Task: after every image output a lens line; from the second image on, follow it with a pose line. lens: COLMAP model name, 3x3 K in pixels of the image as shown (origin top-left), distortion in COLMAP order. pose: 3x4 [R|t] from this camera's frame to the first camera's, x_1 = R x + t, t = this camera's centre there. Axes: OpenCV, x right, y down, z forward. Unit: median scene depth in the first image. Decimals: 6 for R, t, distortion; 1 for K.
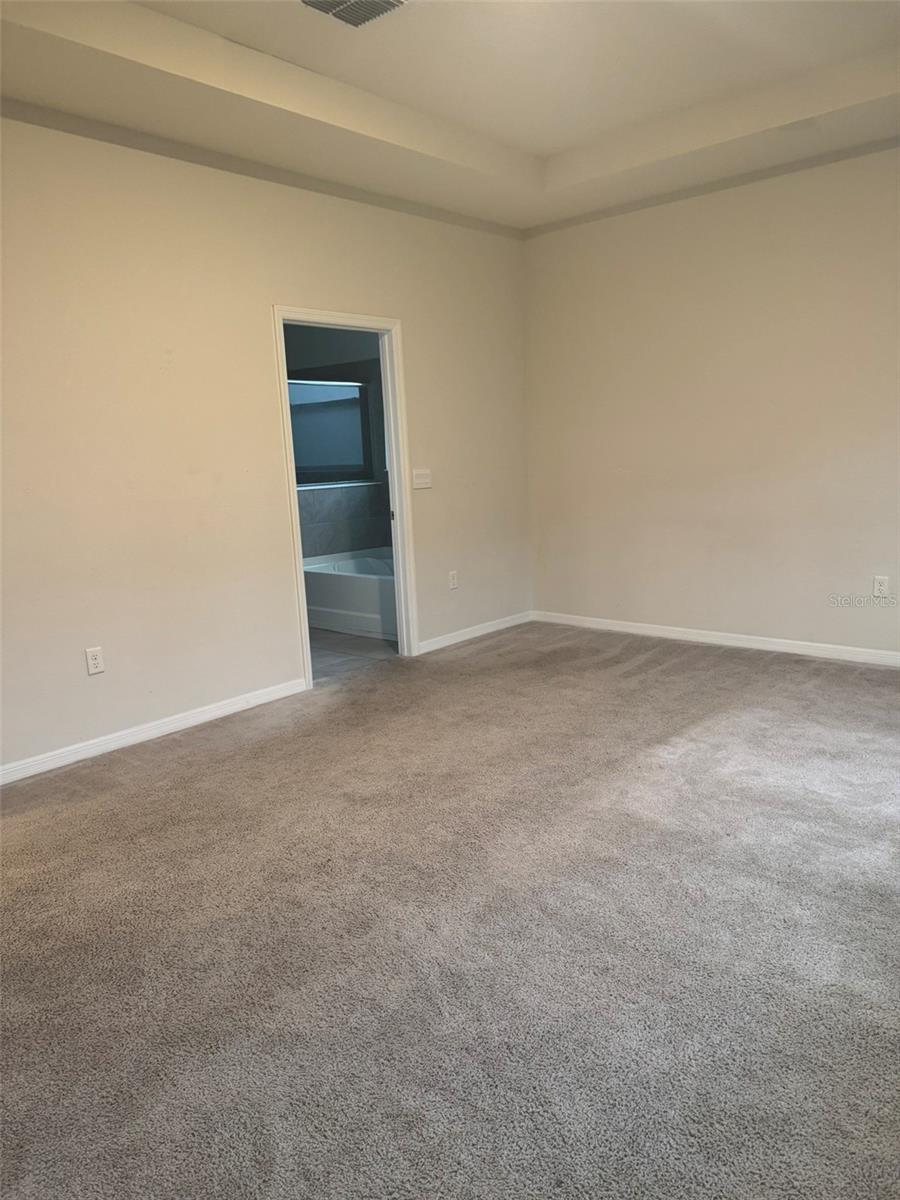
lens RADIAL K [[845.8, 0, 450.0], [0, 845.8, 600.0], [0, 0, 1]] dist [0.072790, -0.083928]
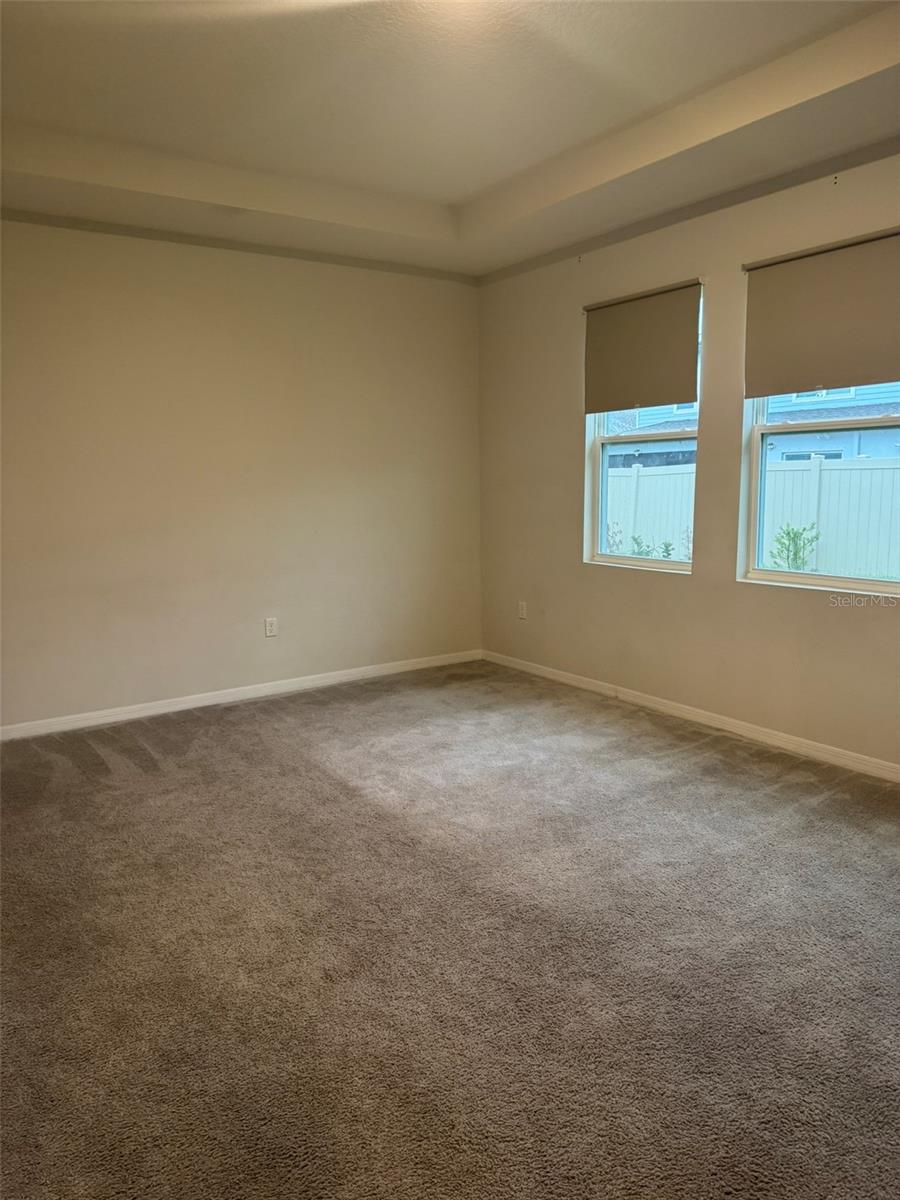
lens RADIAL K [[845.8, 0, 450.0], [0, 845.8, 600.0], [0, 0, 1]] dist [0.072790, -0.083928]
pose [[0.237793, -0.106012, 0.965513, -0.627980], [0.179558, 0.981692, 0.063566, -0.092758], [-0.954575, 0.158250, 0.252474, 0.547595]]
